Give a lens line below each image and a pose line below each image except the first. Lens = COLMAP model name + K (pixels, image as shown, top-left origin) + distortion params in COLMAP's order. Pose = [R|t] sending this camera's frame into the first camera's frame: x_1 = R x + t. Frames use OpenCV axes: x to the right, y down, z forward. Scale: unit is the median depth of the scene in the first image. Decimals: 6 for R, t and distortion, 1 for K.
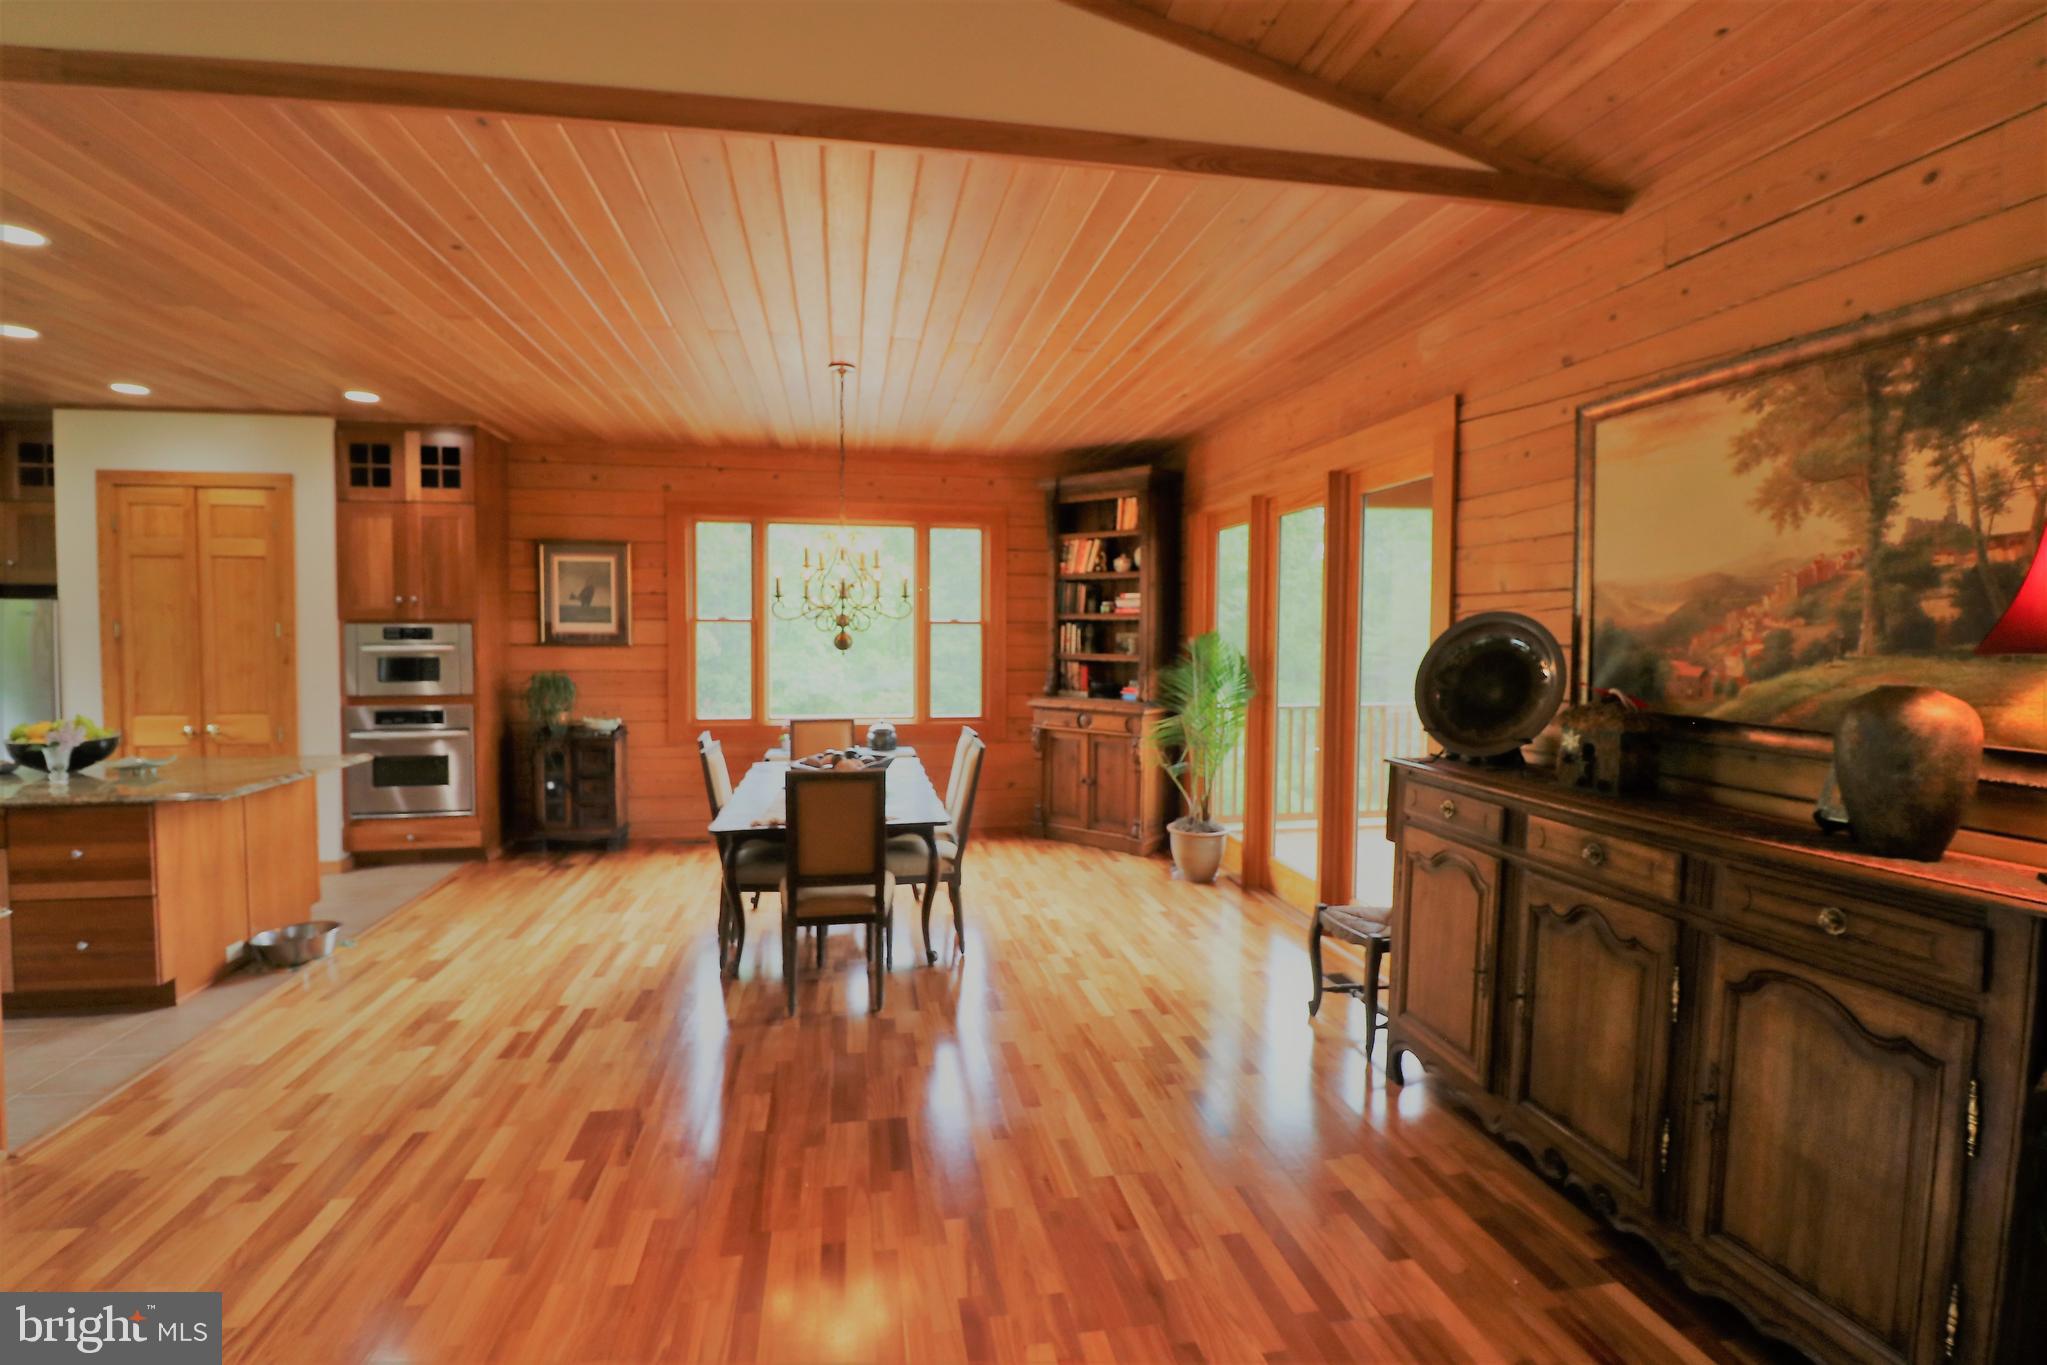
lens RADIAL K [[953.6, 0, 1023.2], [0, 953.6, 672.8], [0, 0, 1]] dist [-0.012987, -0.005450]
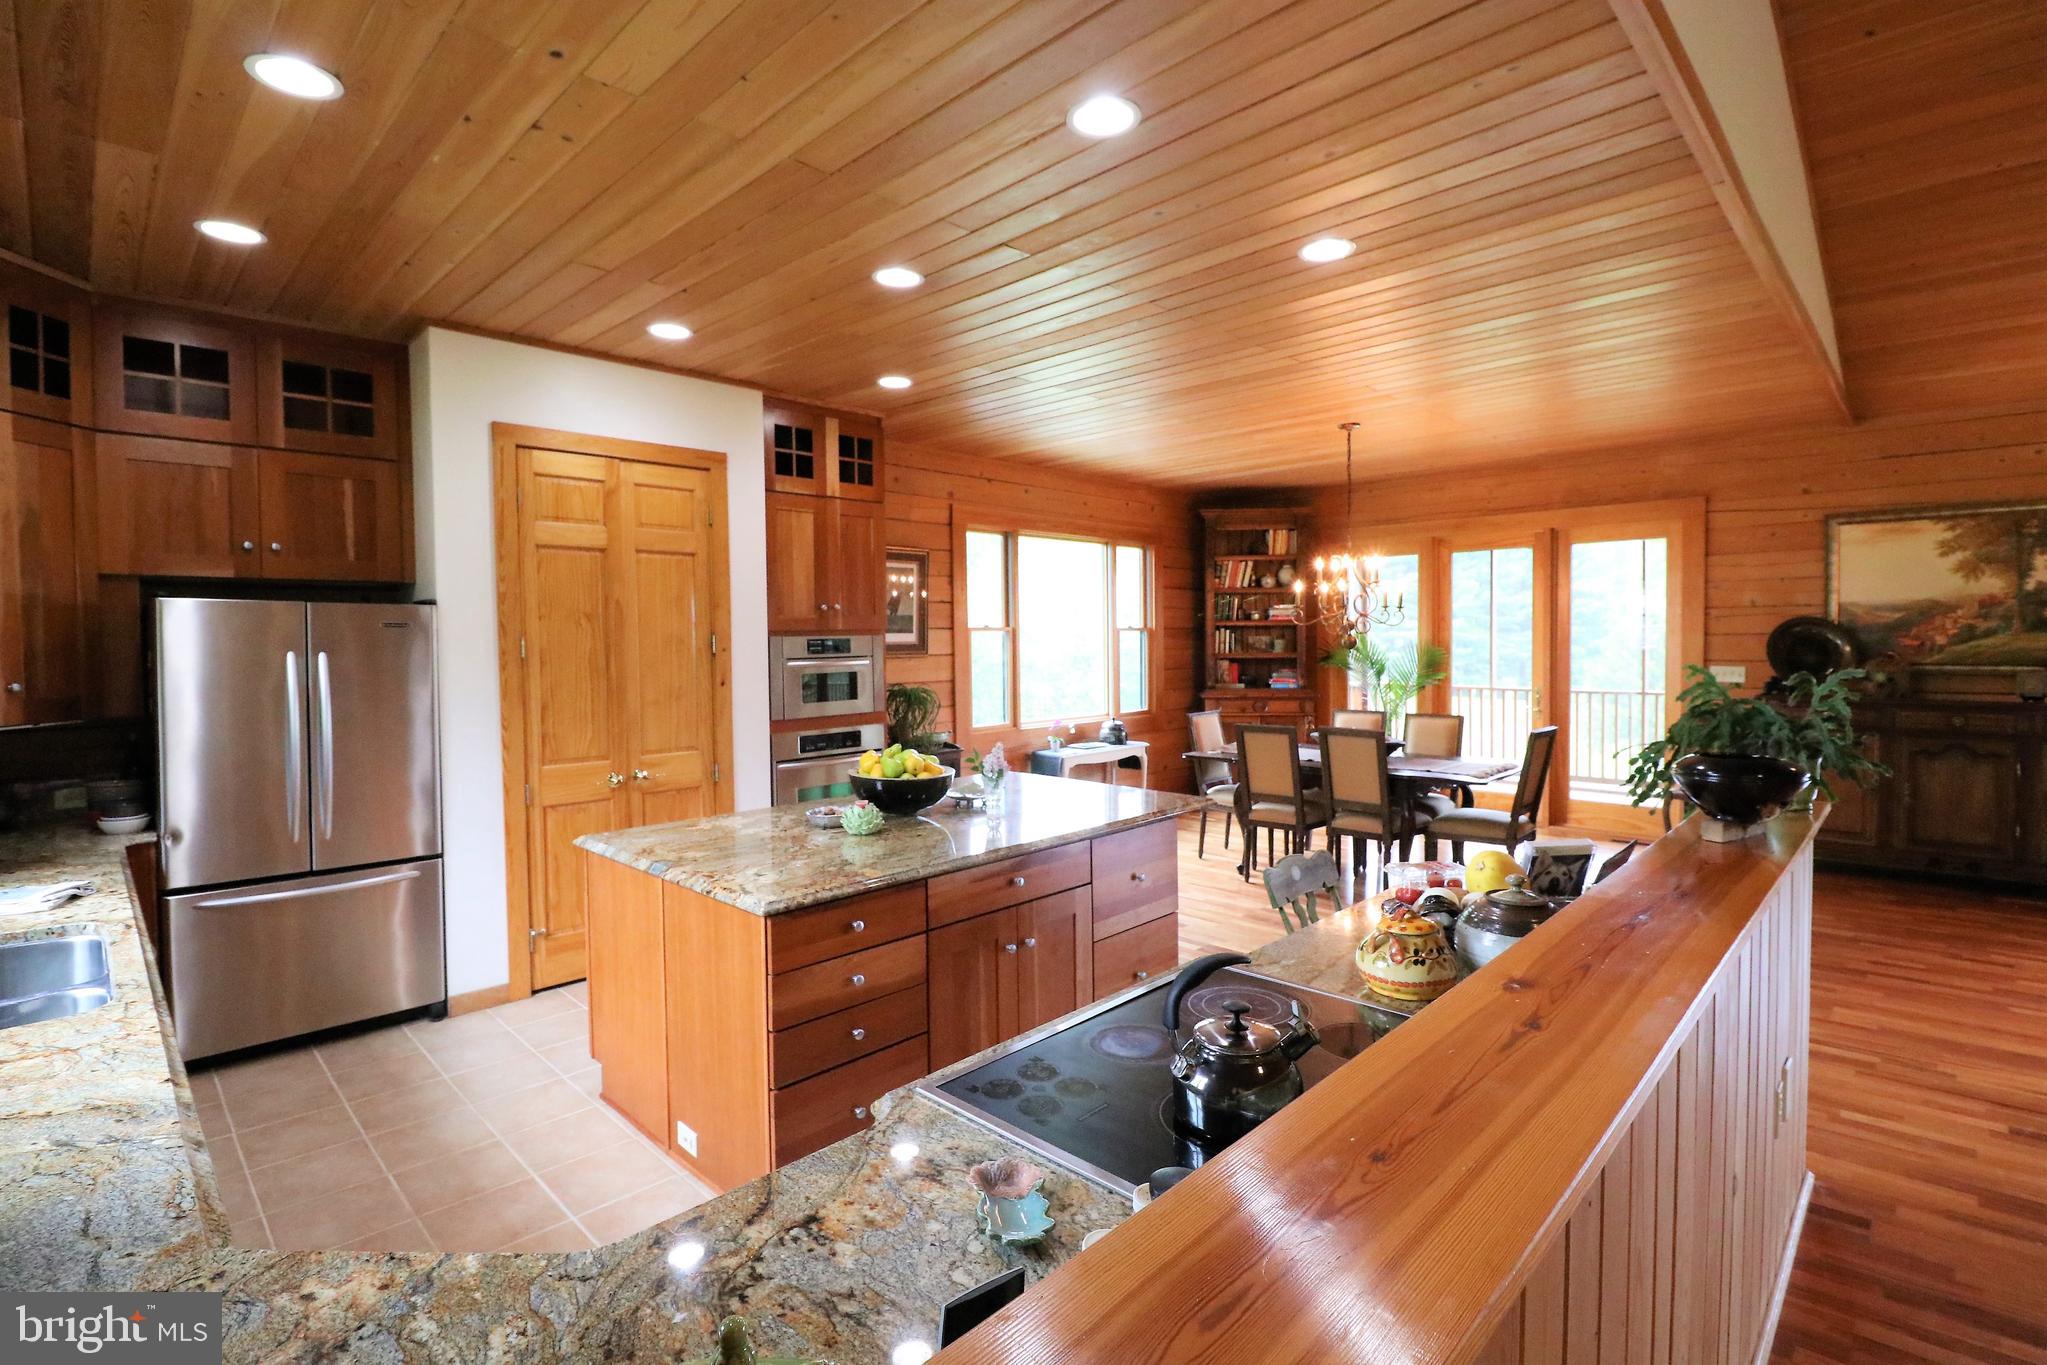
lens RADIAL K [[953.6, 0, 1033.2], [0, 953.6, 668.3], [0, 0, 1]] dist [-0.012987, -0.005450]
pose [[0.817026, -0.033940, 0.575601, -1.041517], [0.042539, 0.999094, -0.001470, -0.012215], [-0.575029, 0.025687, 0.817729, 0.175914]]
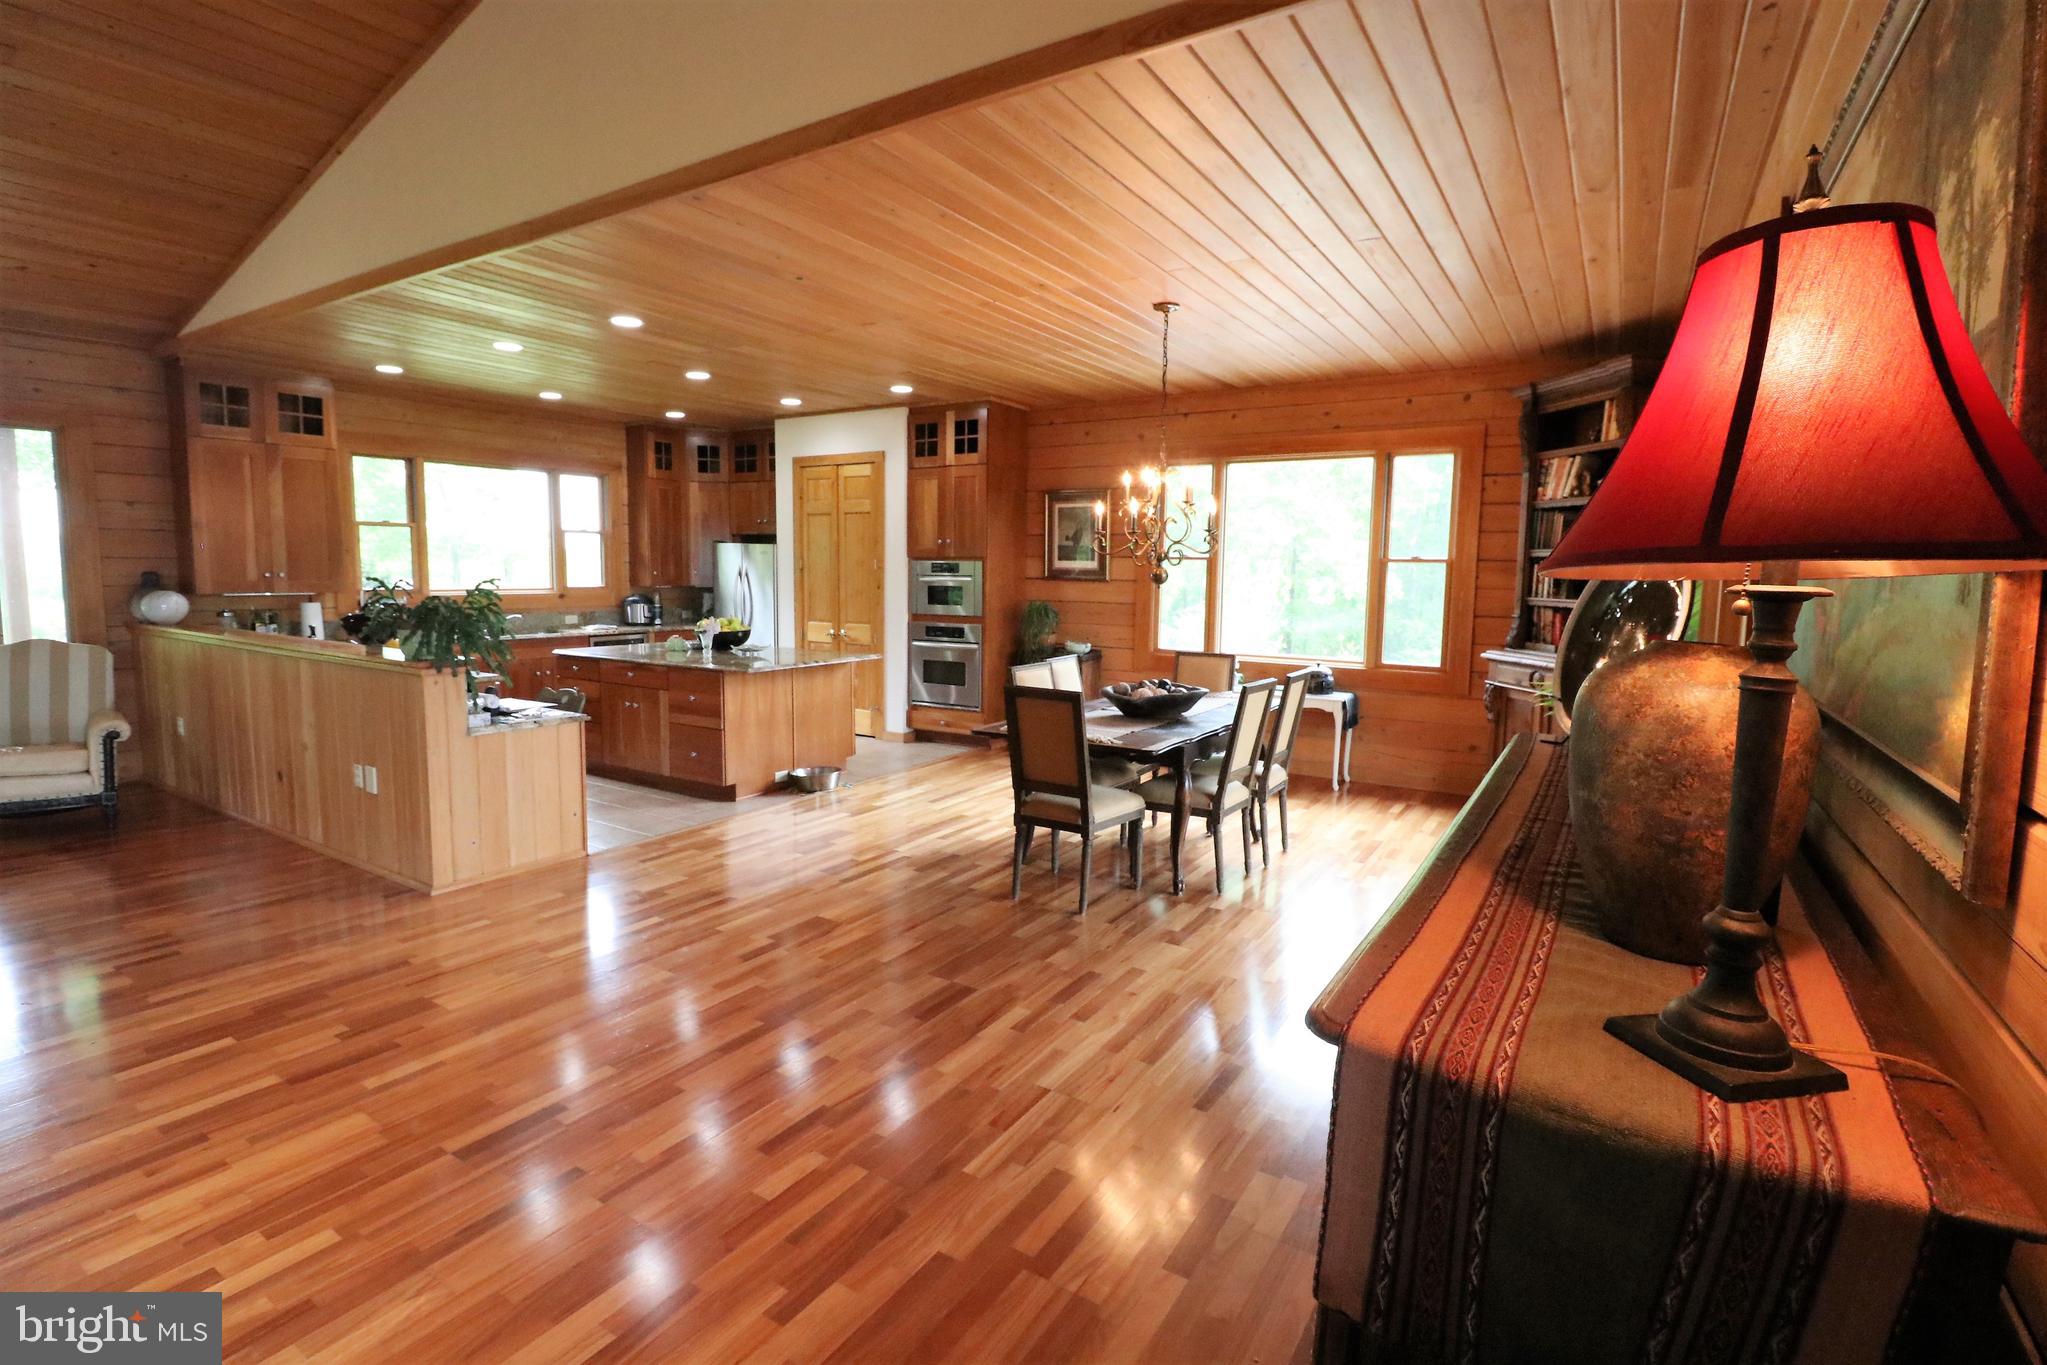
lens RADIAL K [[953.6, 0, 1024.4], [0, 953.6, 670.0], [0, 0, 1]] dist [-0.012987, -0.005450]
pose [[0.730692, 0.077205, -0.678328, 0.347360], [-0.040184, 0.996726, 0.070159, 0.002608], [0.681523, -0.024007, 0.731402, 0.112416]]
